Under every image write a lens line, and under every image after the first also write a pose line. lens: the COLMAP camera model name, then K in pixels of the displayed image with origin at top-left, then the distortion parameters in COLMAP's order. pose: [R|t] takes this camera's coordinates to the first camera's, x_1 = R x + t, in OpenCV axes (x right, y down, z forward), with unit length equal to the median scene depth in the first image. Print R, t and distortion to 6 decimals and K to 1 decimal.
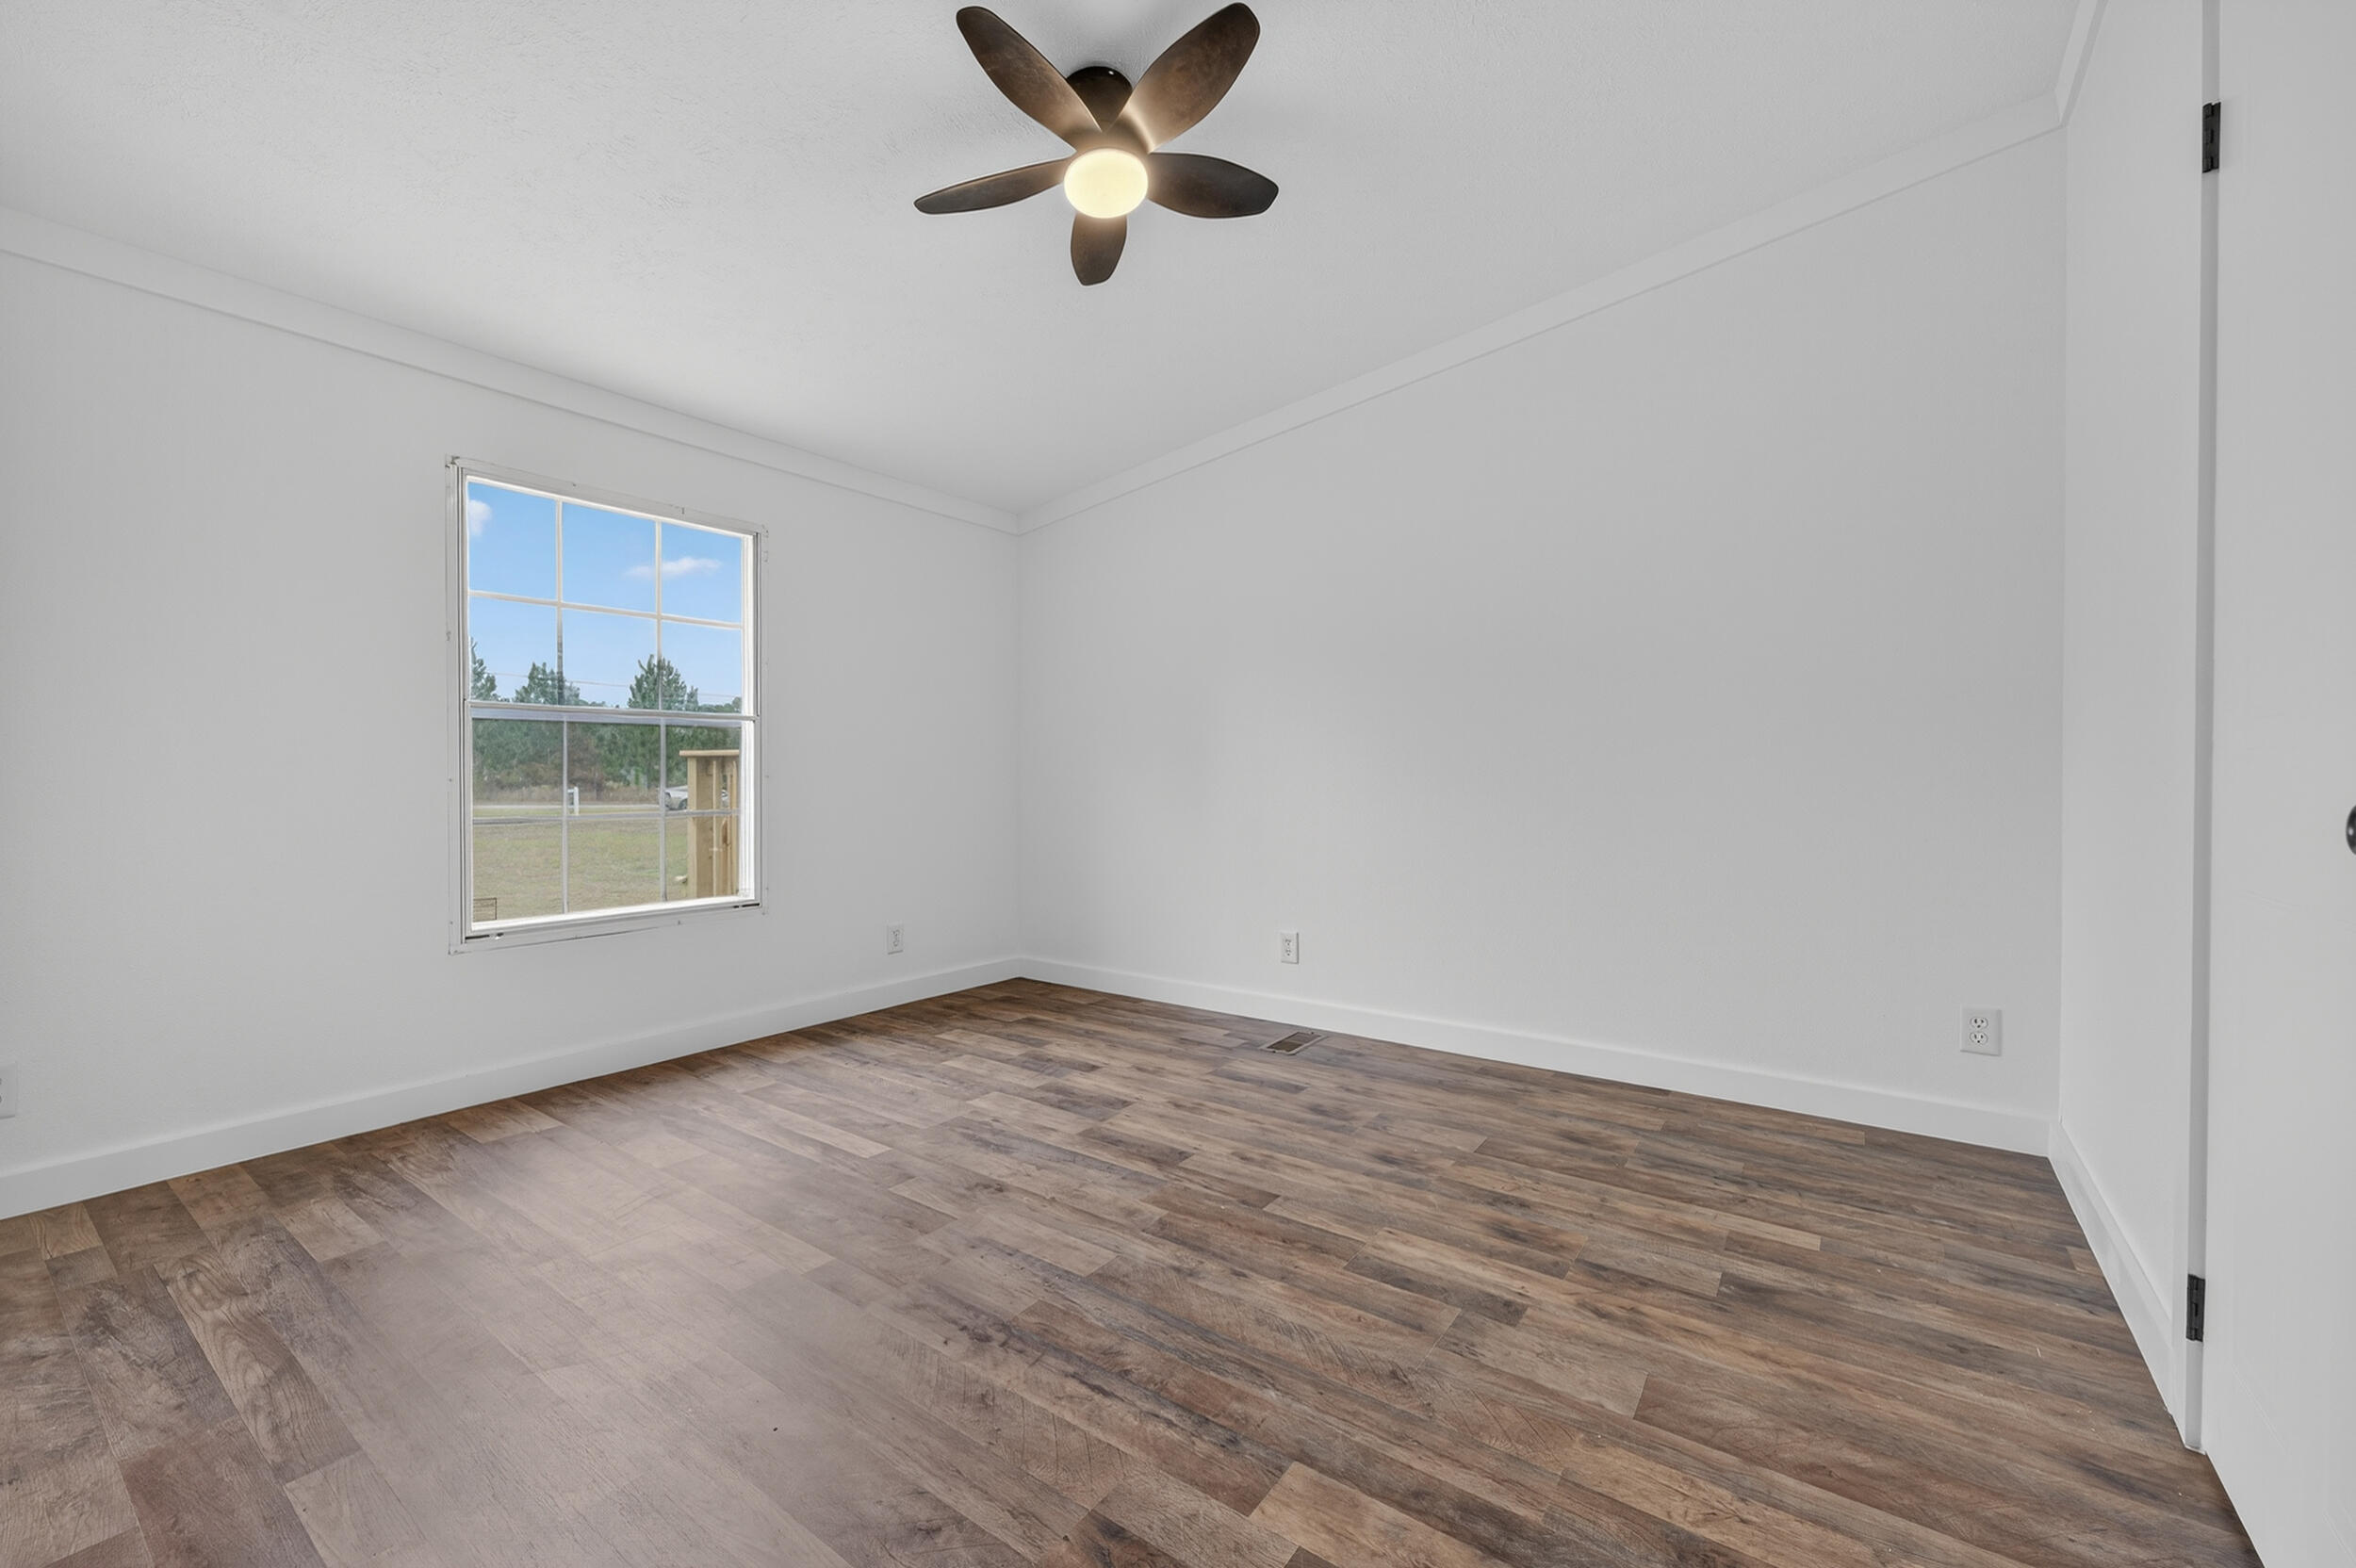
lens RADIAL K [[958.5, 0, 1178.0], [0, 958.5, 784.0], [0, 0, 1]] dist [-0.001262, 0.000096]
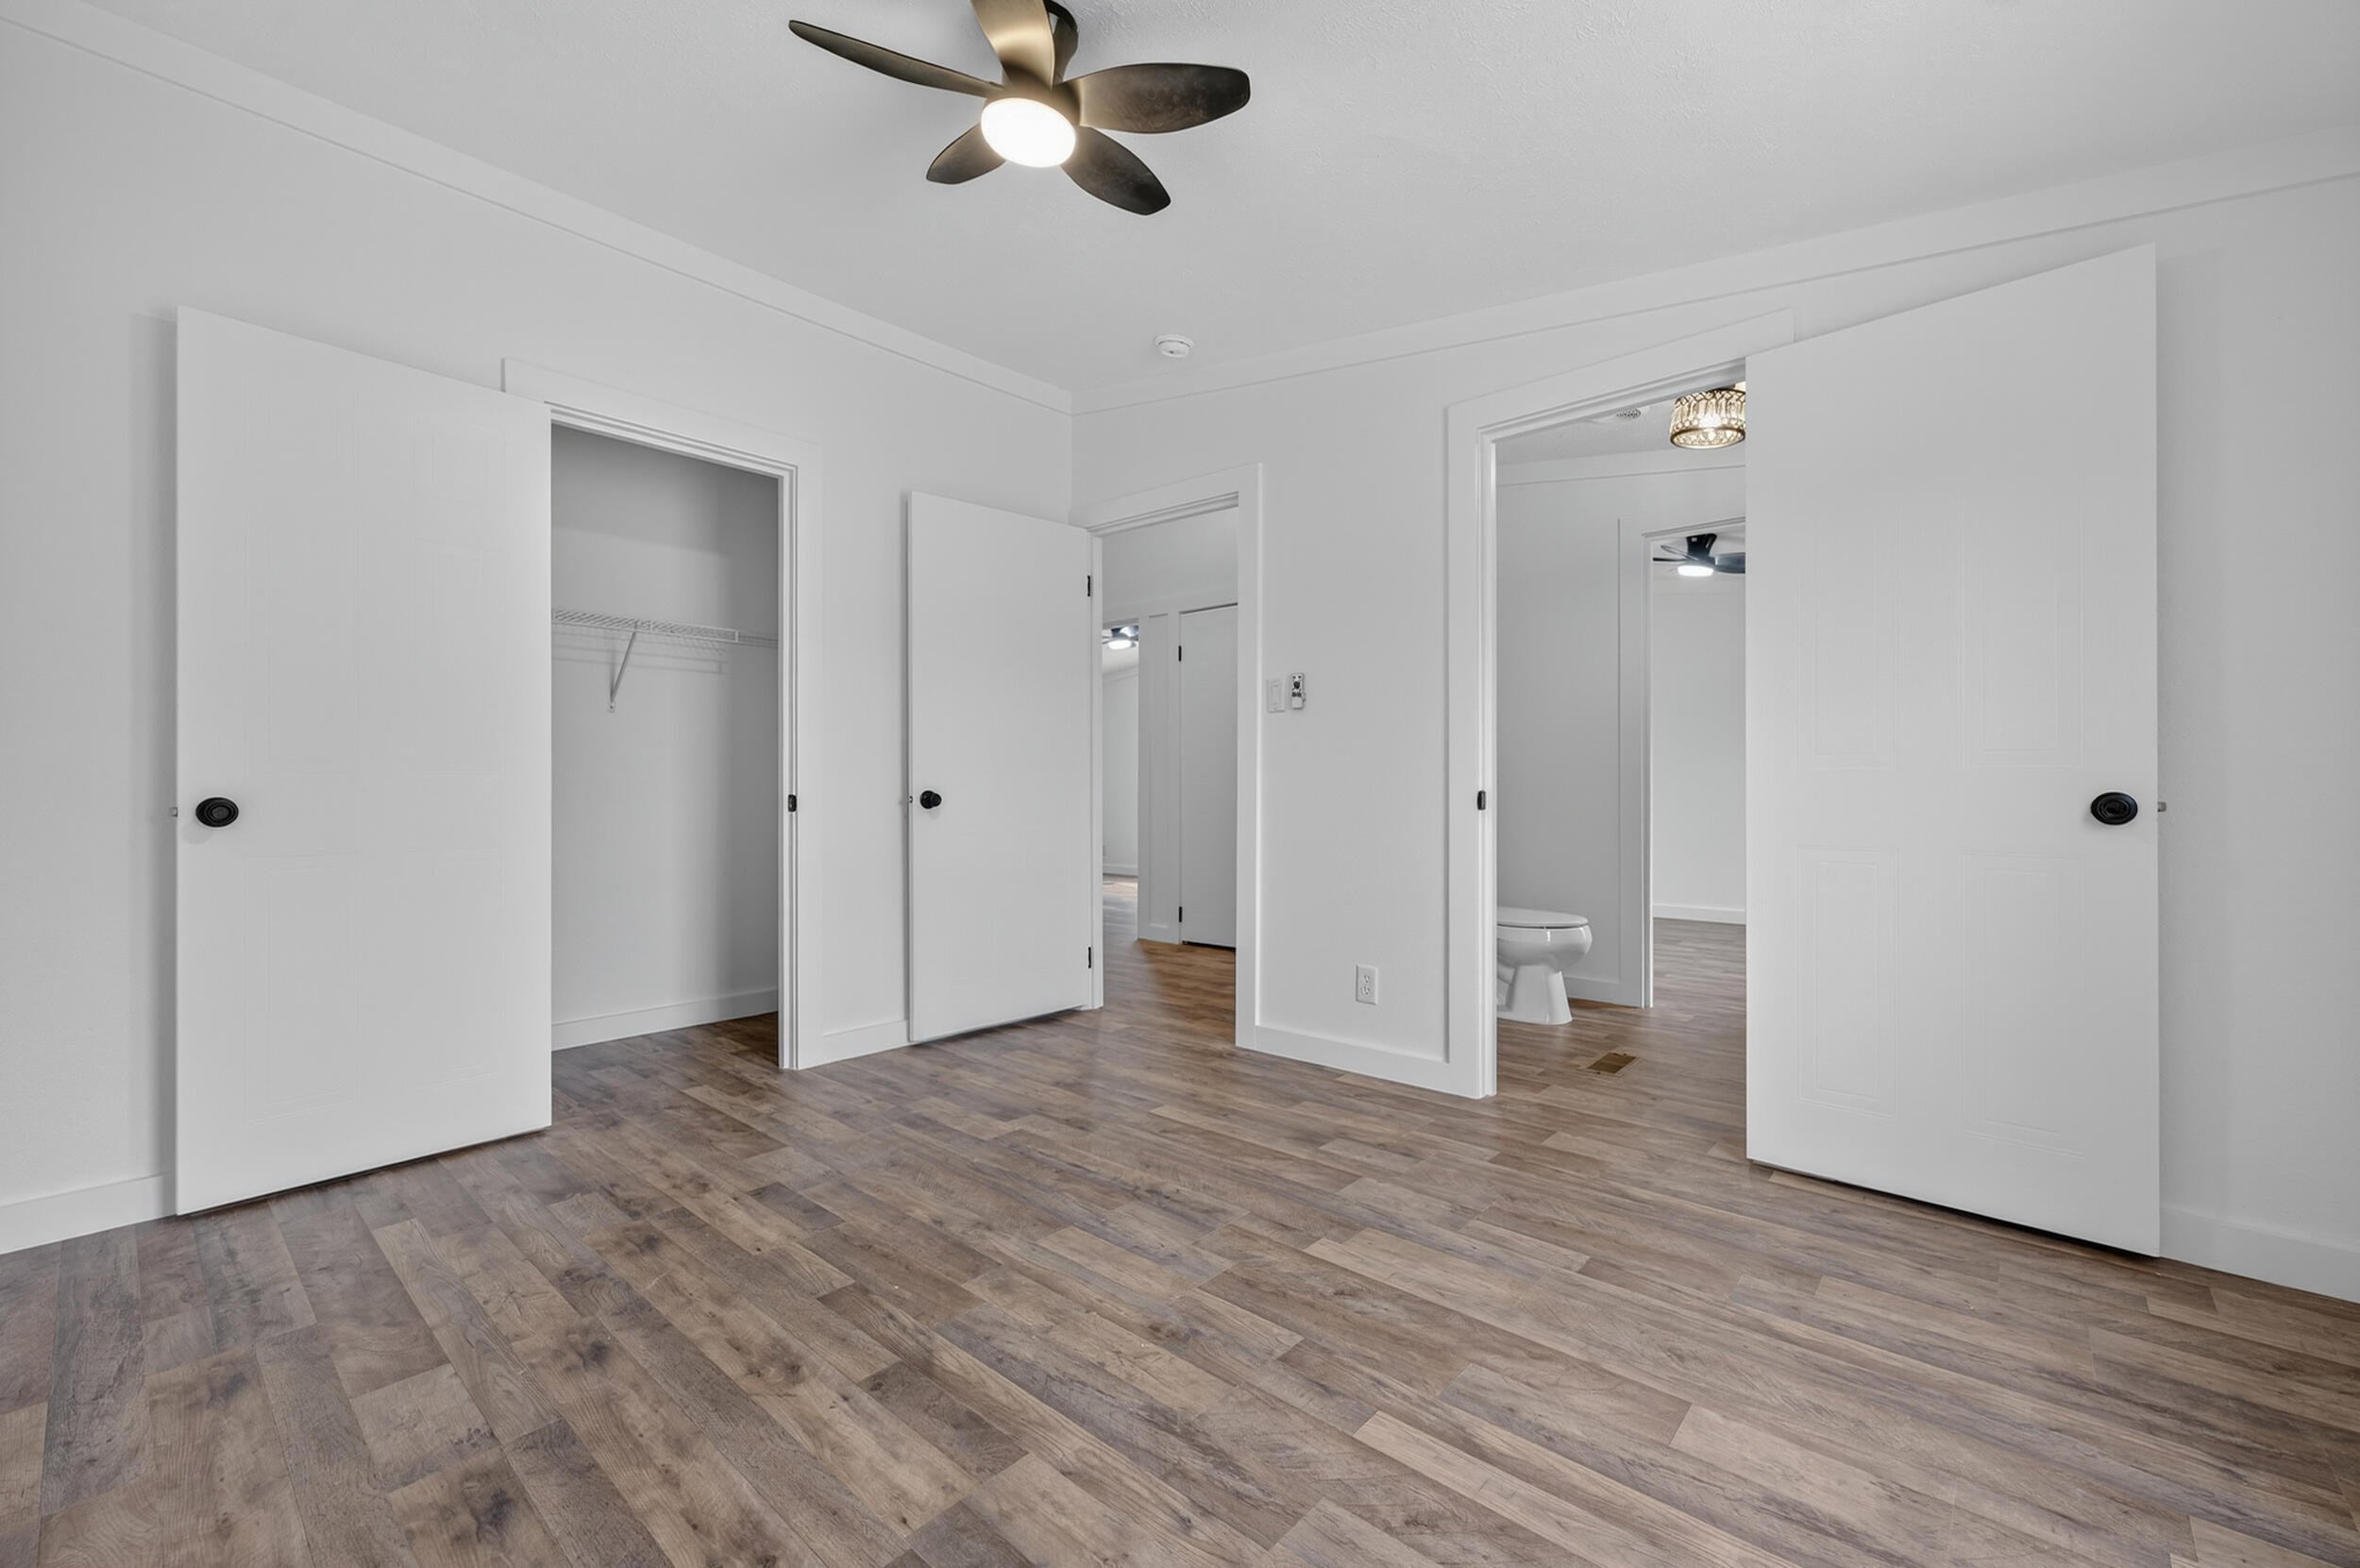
lens RADIAL K [[960.1, 0, 1180.0], [0, 960.1, 784.0], [0, 0, 1]] dist [-0.001262, 0.000096]
pose [[-0.995206, 0.003005, 0.097759, -0.291987], [0.003258, 0.999992, 0.002425, -0.014312], [-0.097751, 0.002731, -0.995207, 1.822274]]
